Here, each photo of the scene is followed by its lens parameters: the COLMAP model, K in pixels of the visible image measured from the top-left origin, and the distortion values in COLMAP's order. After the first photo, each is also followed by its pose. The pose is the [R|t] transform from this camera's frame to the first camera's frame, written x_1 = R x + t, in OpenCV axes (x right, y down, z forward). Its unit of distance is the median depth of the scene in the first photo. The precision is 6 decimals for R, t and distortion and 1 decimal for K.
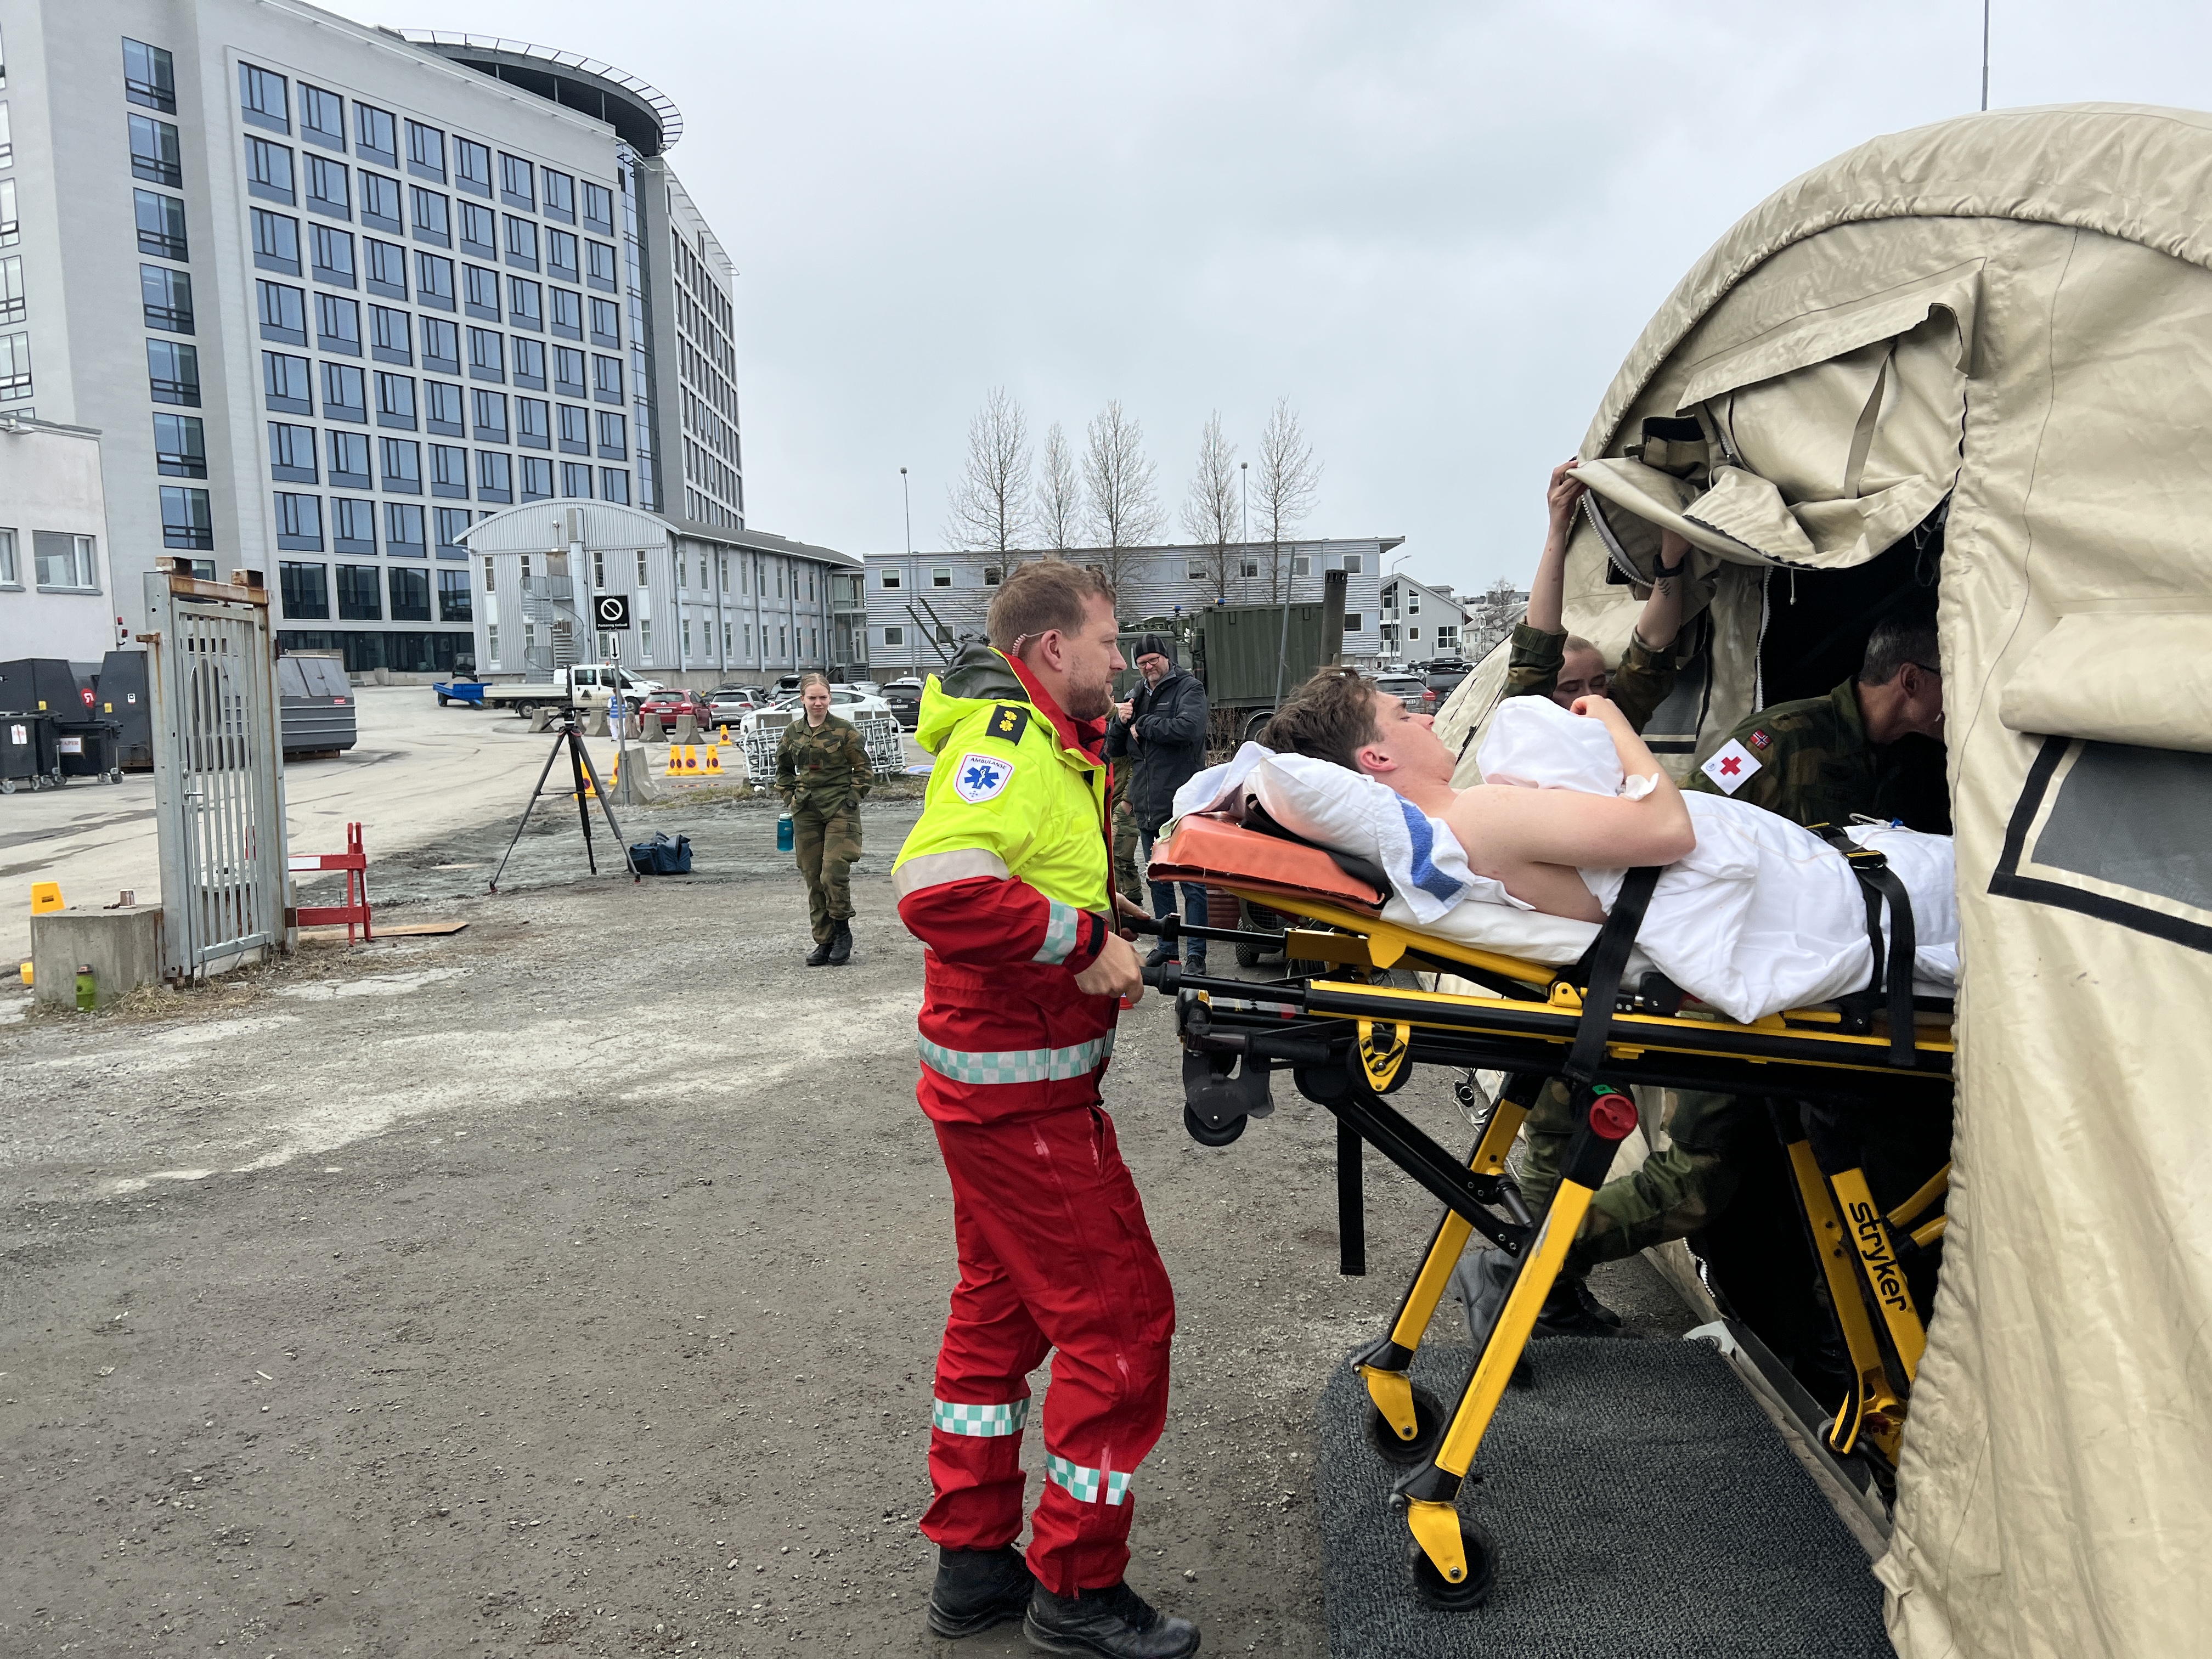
lens RADIAL K [[1650.9, 0, 1127.2], [0, 1650.9, 833.7], [0, 0, 1]] dist [0.037089, -0.043191]
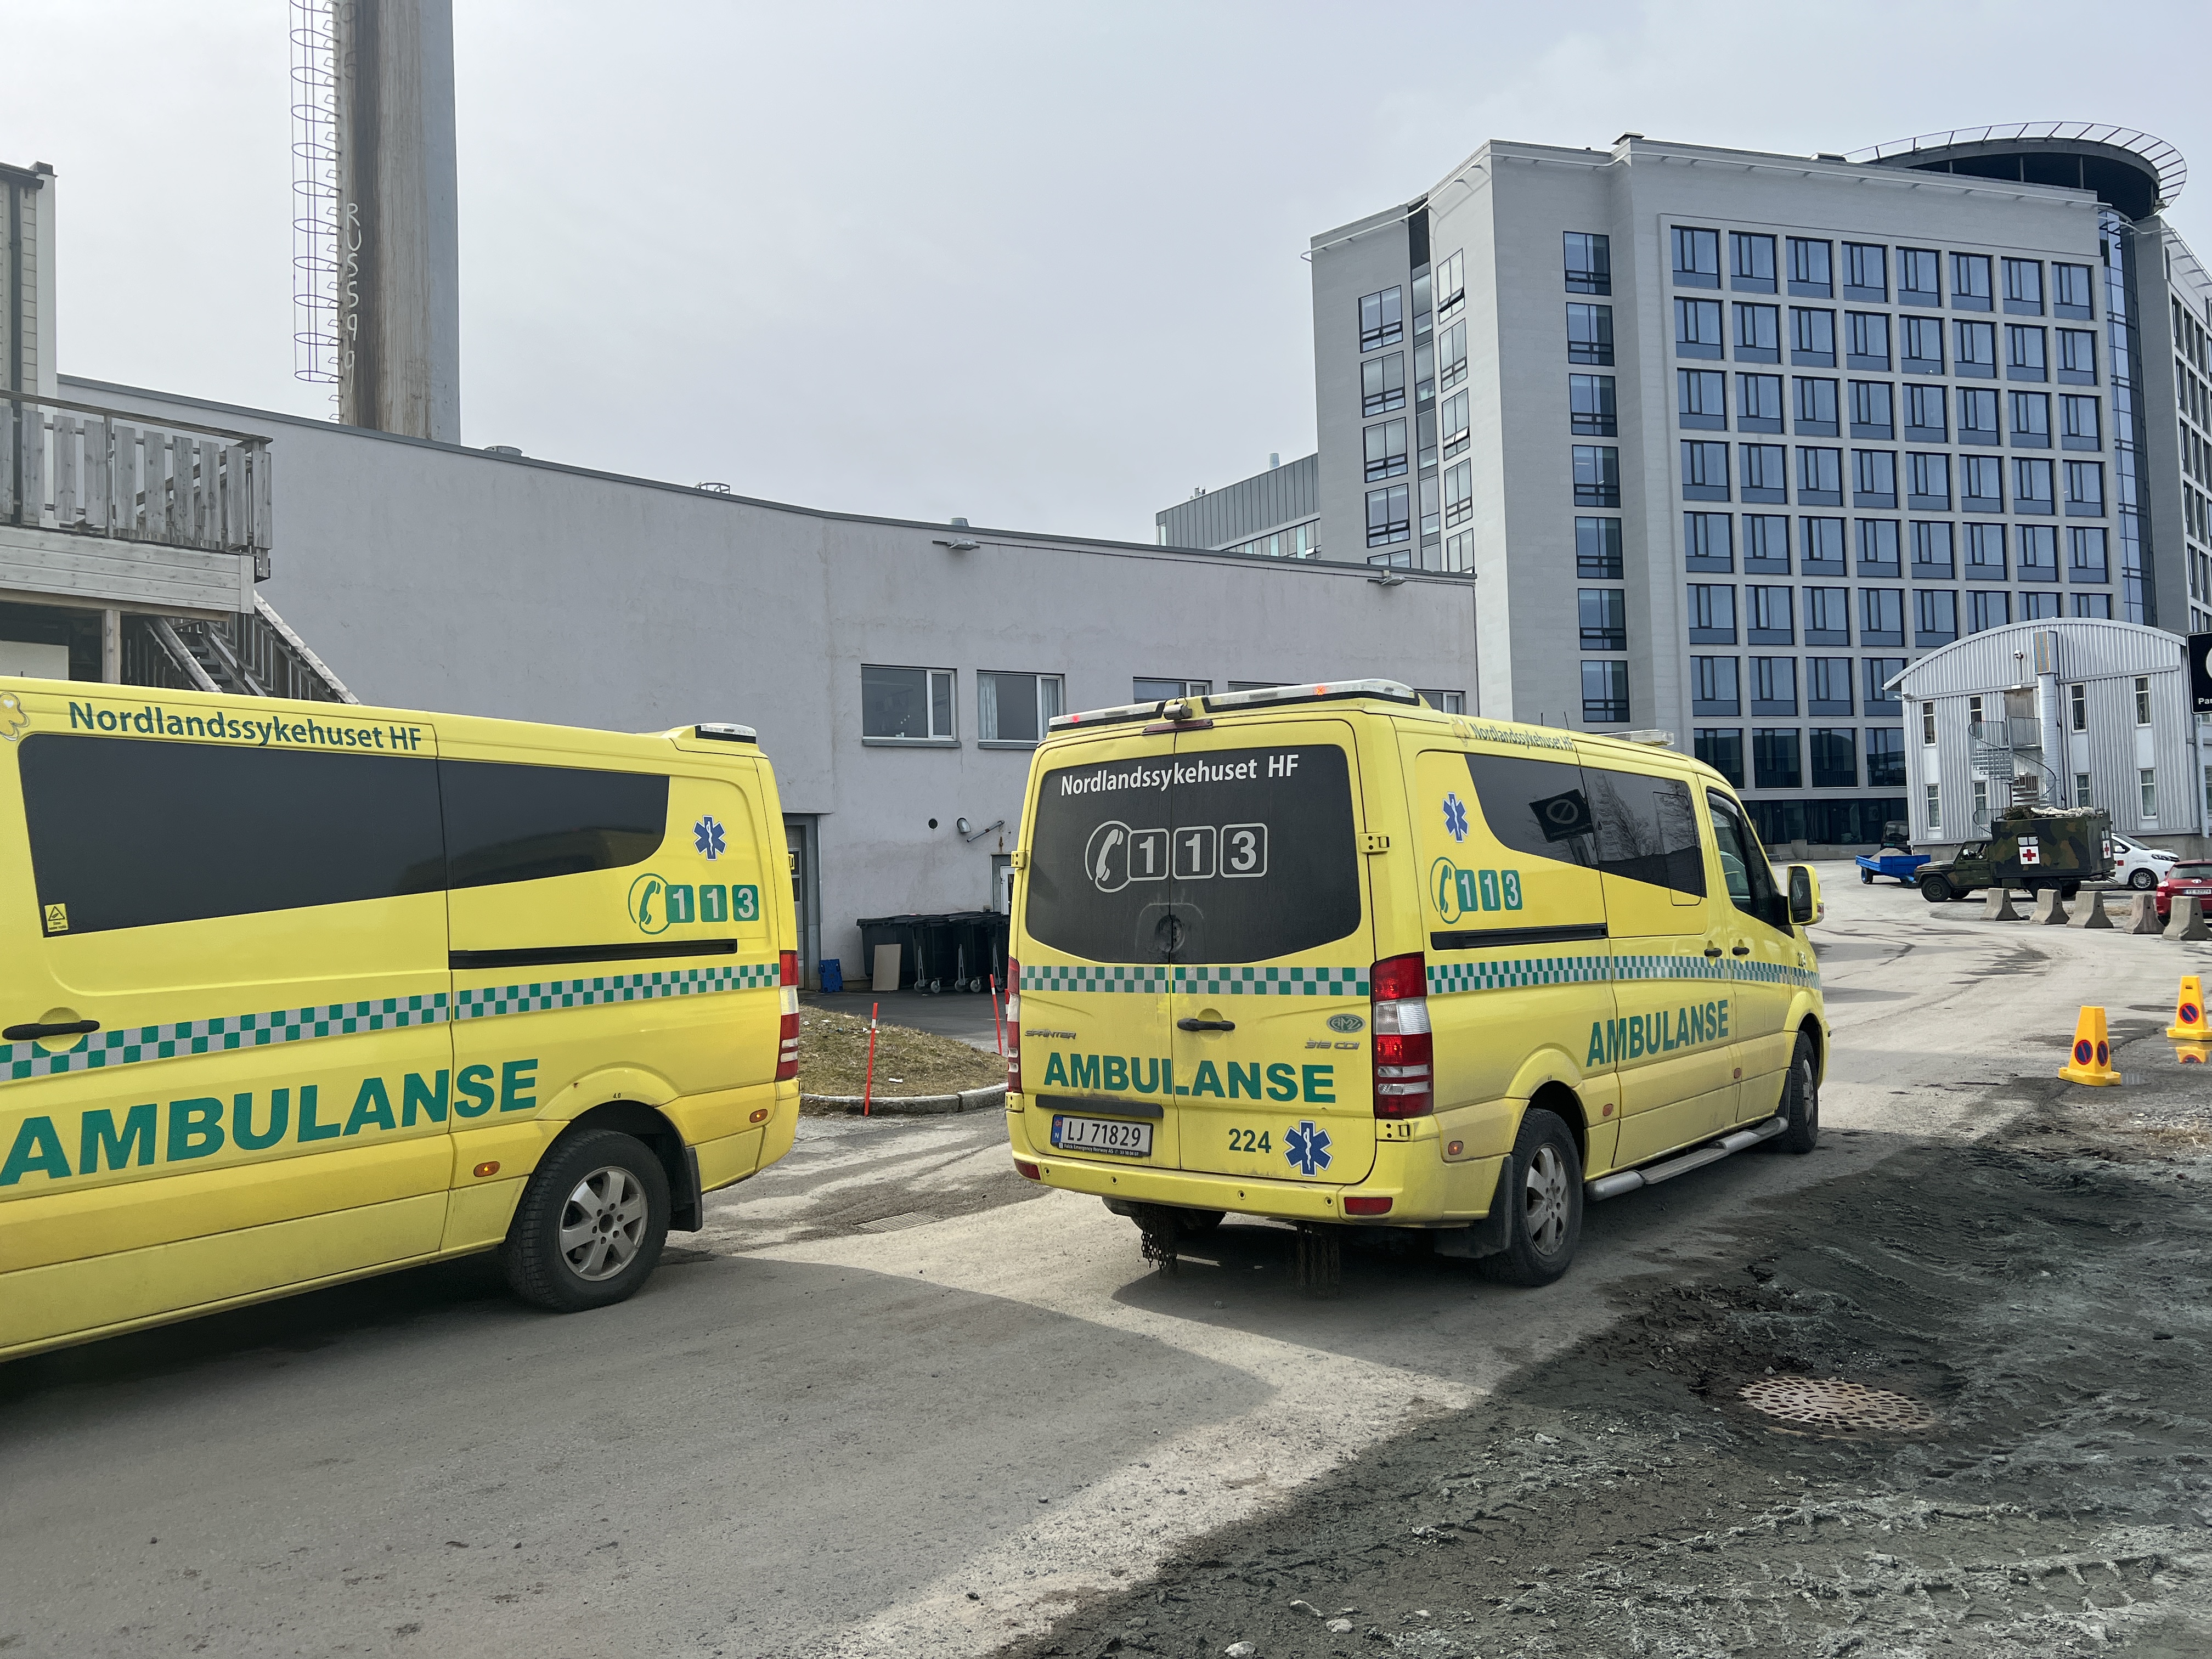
lens RADIAL K [[1650.9, 0, 1095.3], [0, 1650.9, 825.1], [0, 0, 1]] dist [0.037089, -0.043191]
pose [[0.675655, -0.023157, -0.736854, -0.050346], [-0.059155, 0.994581, -0.085499, -0.010114], [0.734841, 0.101357, 0.670624, 0.130274]]
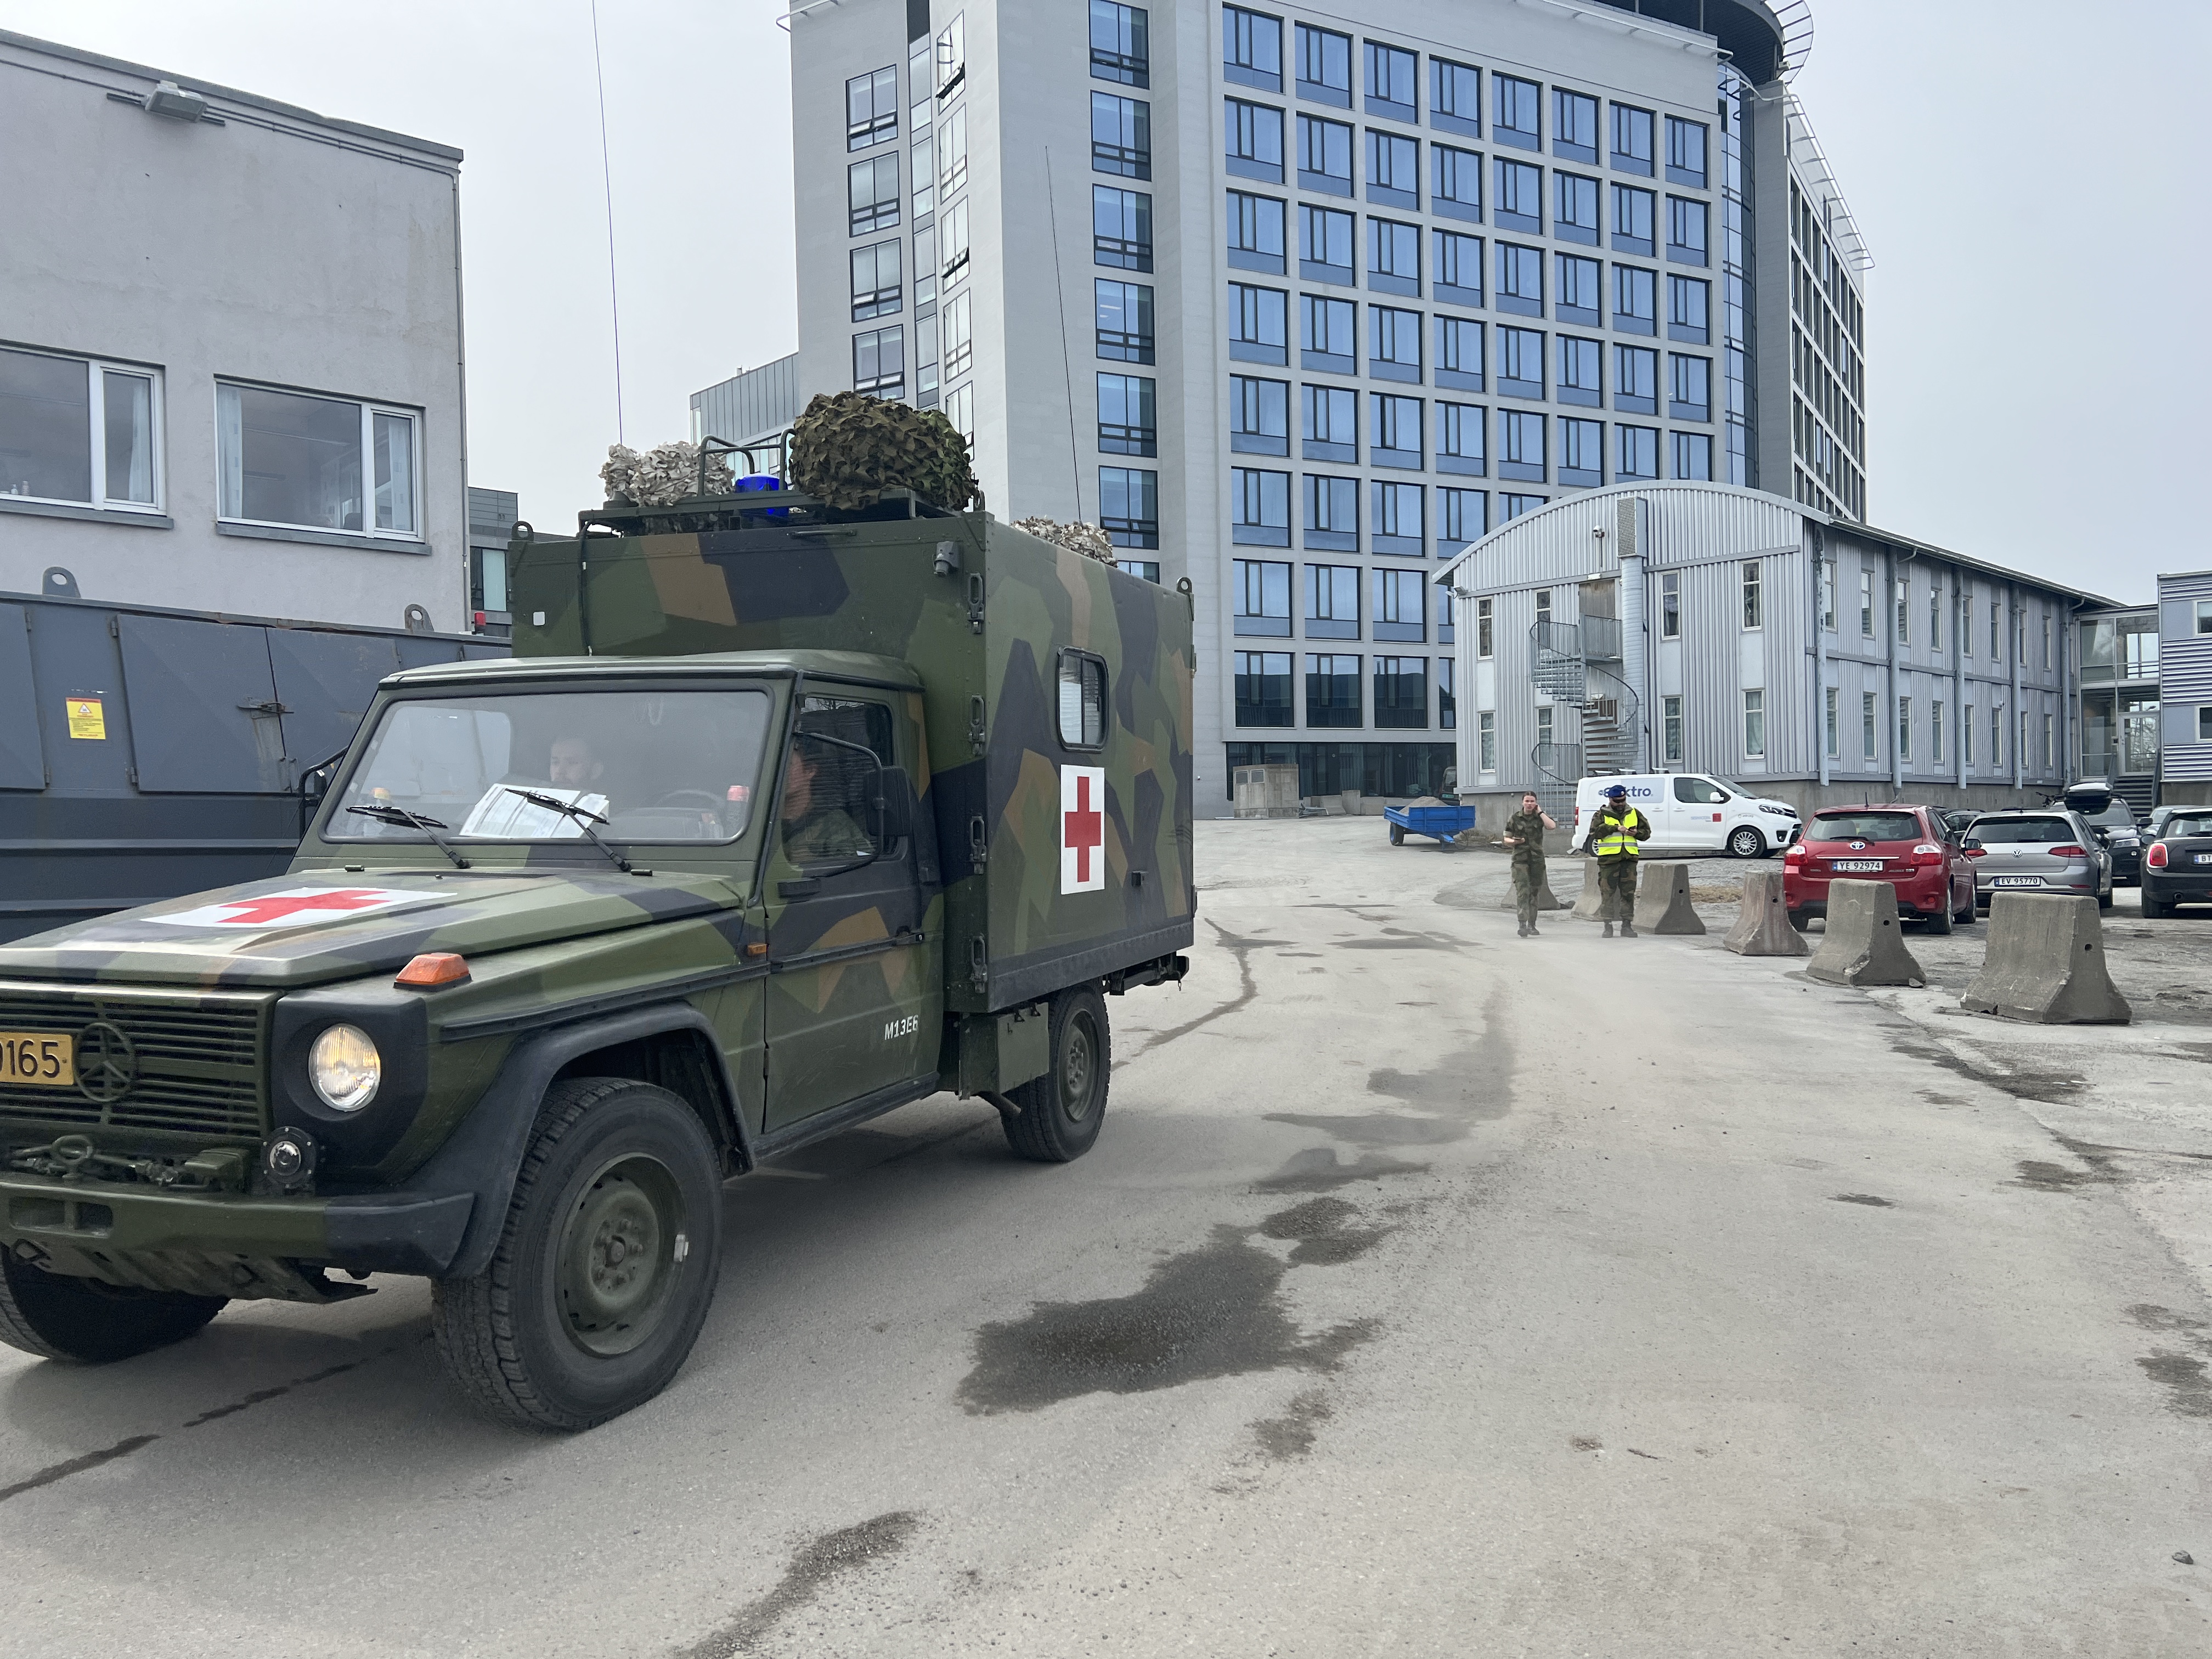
lens RADIAL K [[1650.9, 0, 1094.9], [0, 1650.9, 868.9], [0, 0, 1]] dist [0.037089, -0.043191]
pose [[0.807302, 0.020347, -0.589788, -0.121523], [-0.057883, 0.997317, -0.044823, -0.028976], [0.587294, 0.070324, 0.806313, 0.373717]]
